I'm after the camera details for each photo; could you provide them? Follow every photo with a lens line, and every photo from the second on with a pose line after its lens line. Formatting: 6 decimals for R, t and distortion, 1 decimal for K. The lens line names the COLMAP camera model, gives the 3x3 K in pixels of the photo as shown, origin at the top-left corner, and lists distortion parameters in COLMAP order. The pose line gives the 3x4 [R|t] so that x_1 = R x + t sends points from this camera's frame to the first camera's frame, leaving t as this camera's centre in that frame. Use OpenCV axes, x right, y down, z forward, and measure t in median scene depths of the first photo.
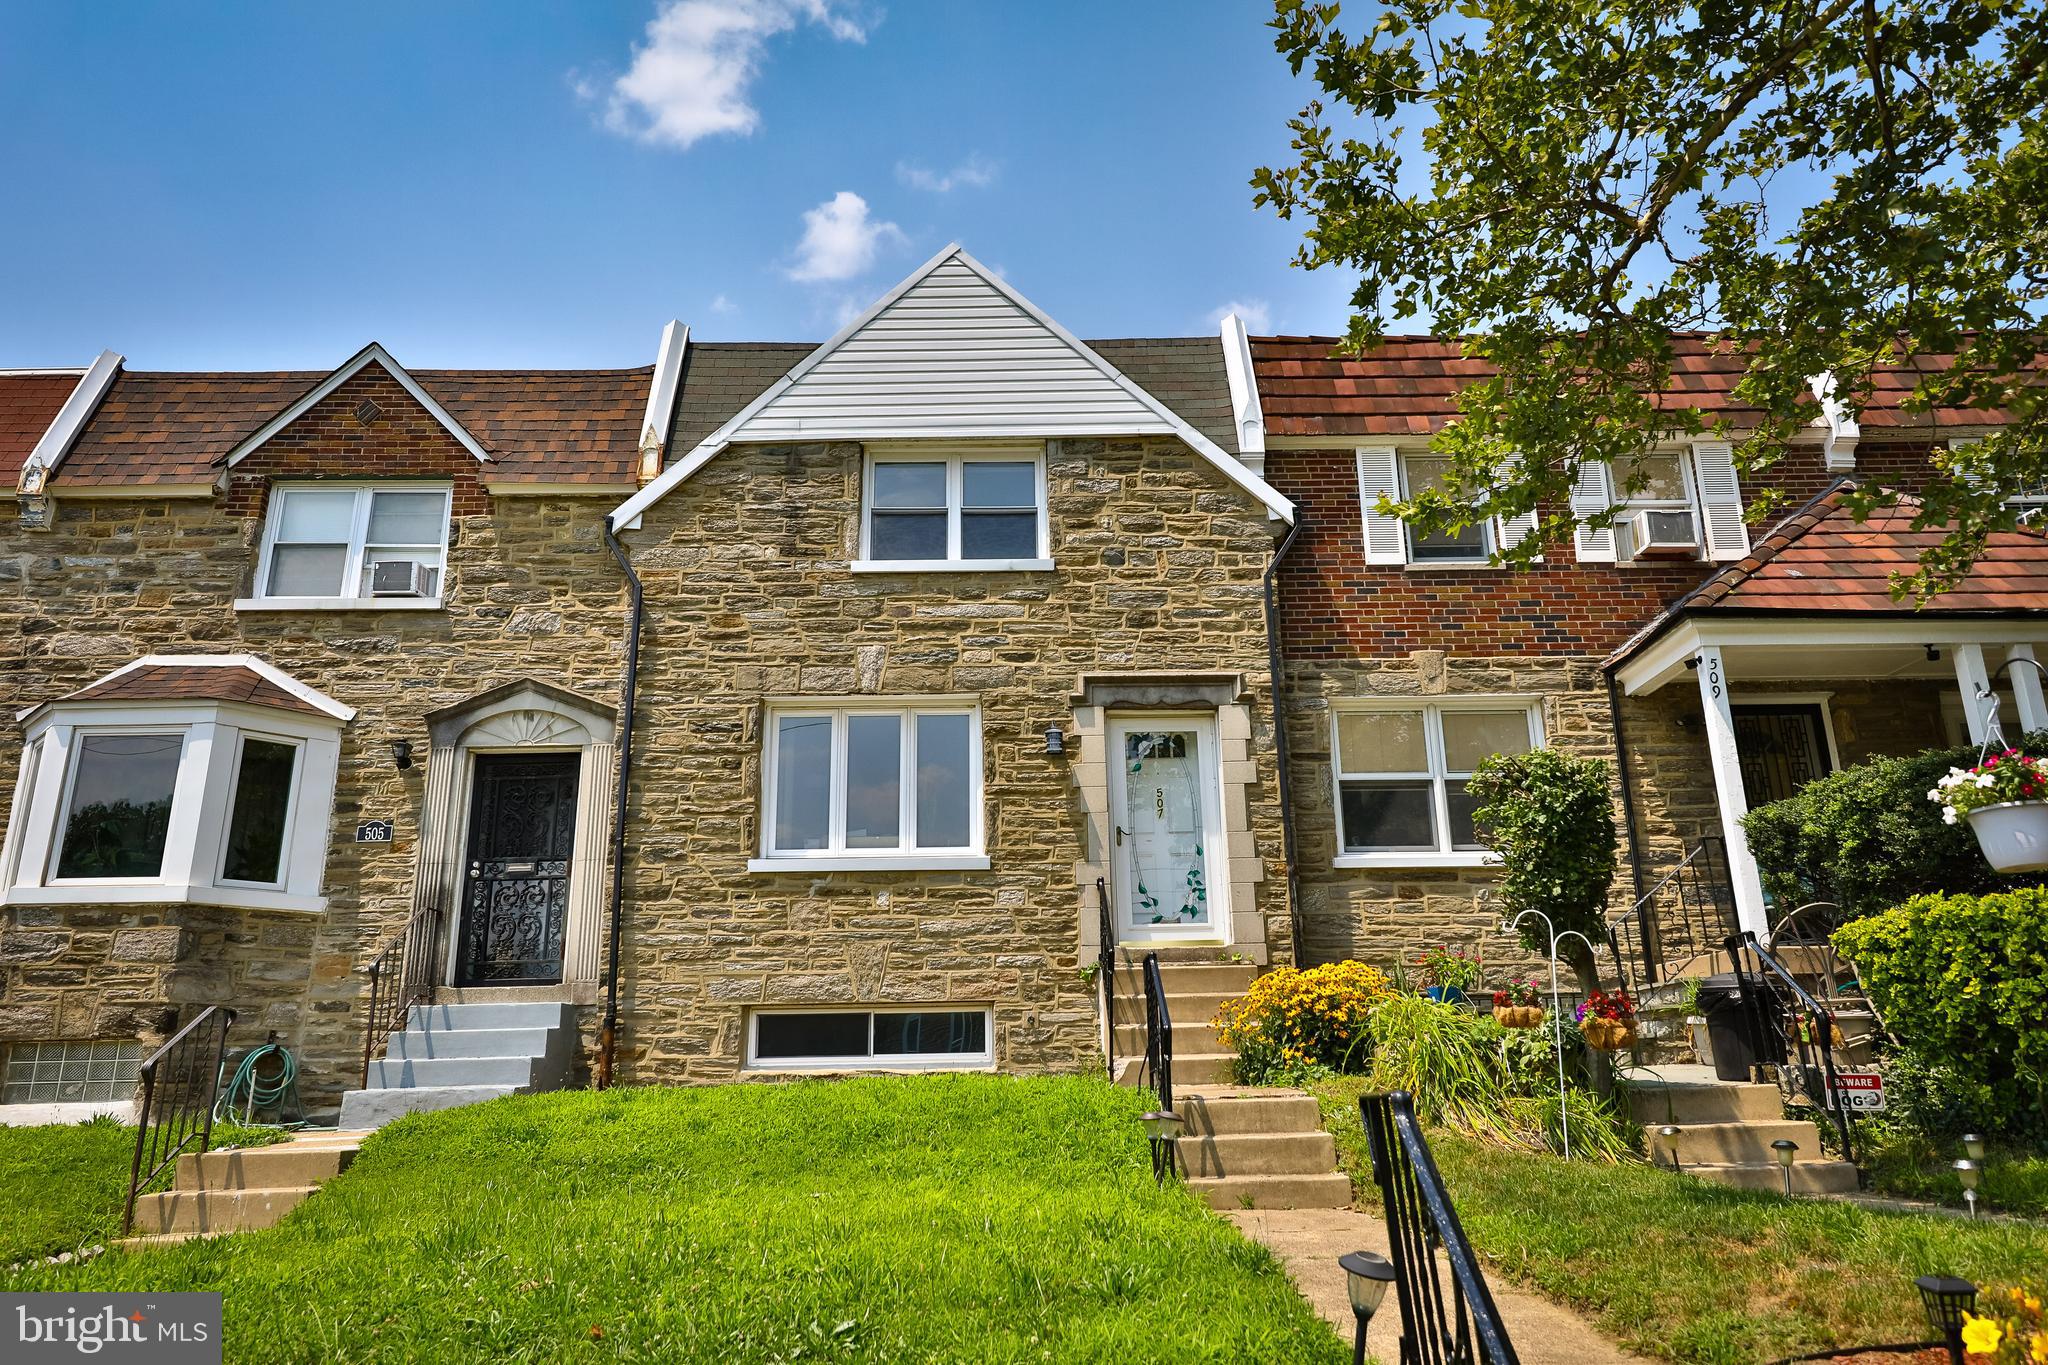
lens RADIAL K [[1359.6, 0, 1035.2], [0, 1359.6, 681.1], [0, 0, 1]] dist [0.014488, -0.000931]
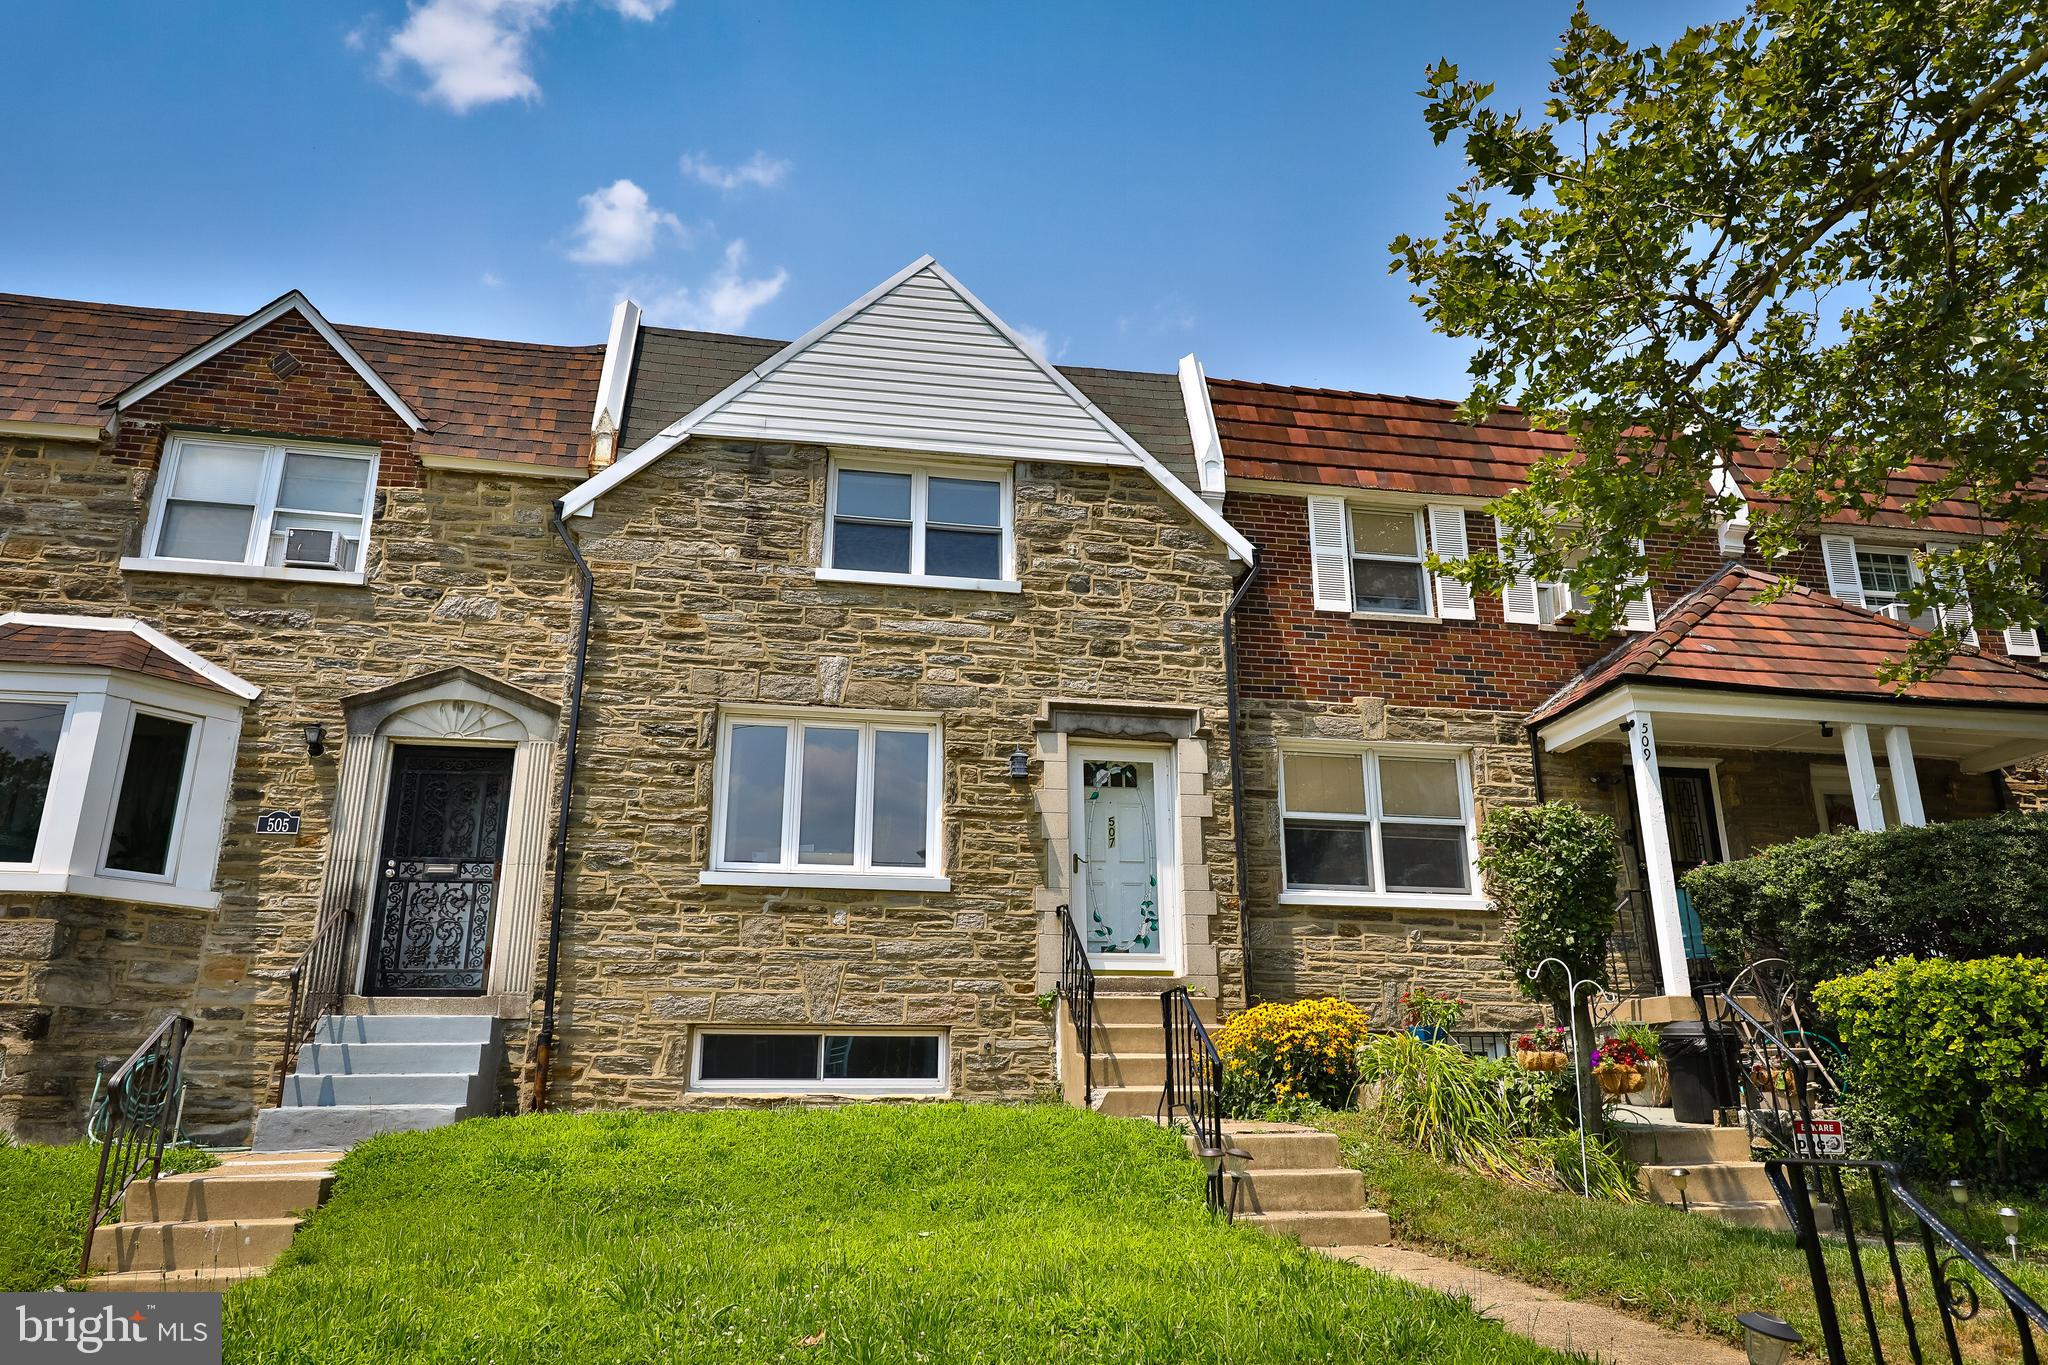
lens RADIAL K [[1359.6, 0, 1035.2], [0, 1359.6, 681.1], [0, 0, 1]] dist [0.014488, -0.000931]
pose [[0.985992, 0.064963, 0.153623, -0.131228], [-0.063208, 0.997867, -0.016288, -0.001704], [-0.154353, 0.006349, 0.987995, 0.015494]]
